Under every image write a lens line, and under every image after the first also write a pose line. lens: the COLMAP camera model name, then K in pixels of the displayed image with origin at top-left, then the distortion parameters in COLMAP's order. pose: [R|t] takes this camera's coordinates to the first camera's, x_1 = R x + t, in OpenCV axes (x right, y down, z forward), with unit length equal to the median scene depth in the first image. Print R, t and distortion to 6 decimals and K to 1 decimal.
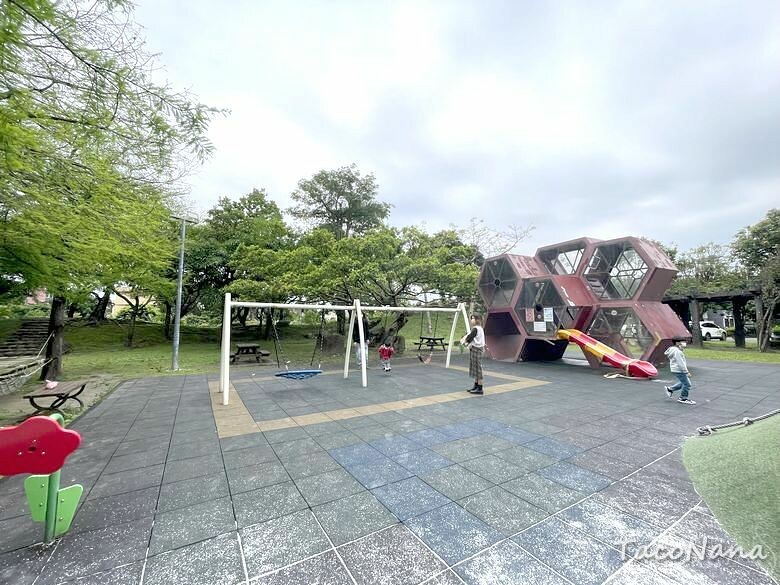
lens RADIAL K [[313.5, 0, 388.1], [0, 313.5, 292.3], [0, 0, 1]] dist [-0.003239, 0.000698]
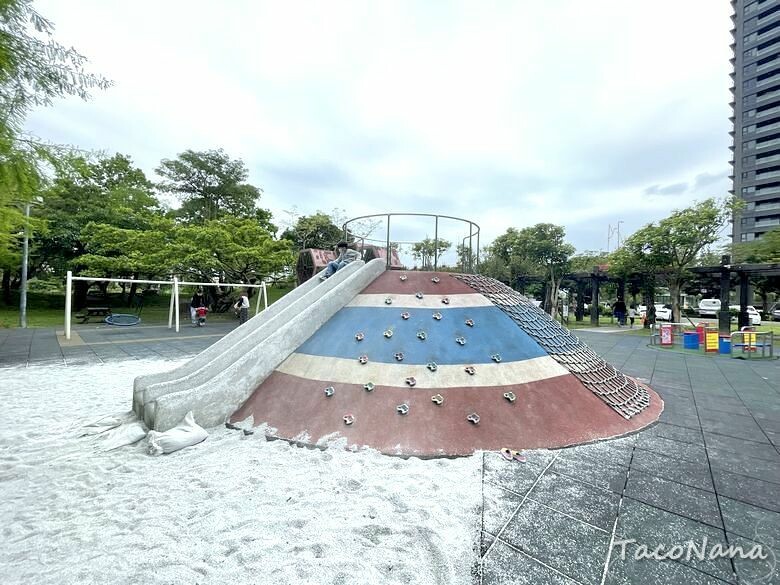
lens RADIAL K [[313.5, 0, 390.2], [0, 313.5, 293.0], [0, 0, 1]] dist [-0.003239, 0.000698]
pose [[0.961788, 0.025526, 0.272601, 0.171557], [-0.051303, 0.994811, 0.087854, -0.032415], [-0.268944, -0.098482, 0.958108, -0.256434]]
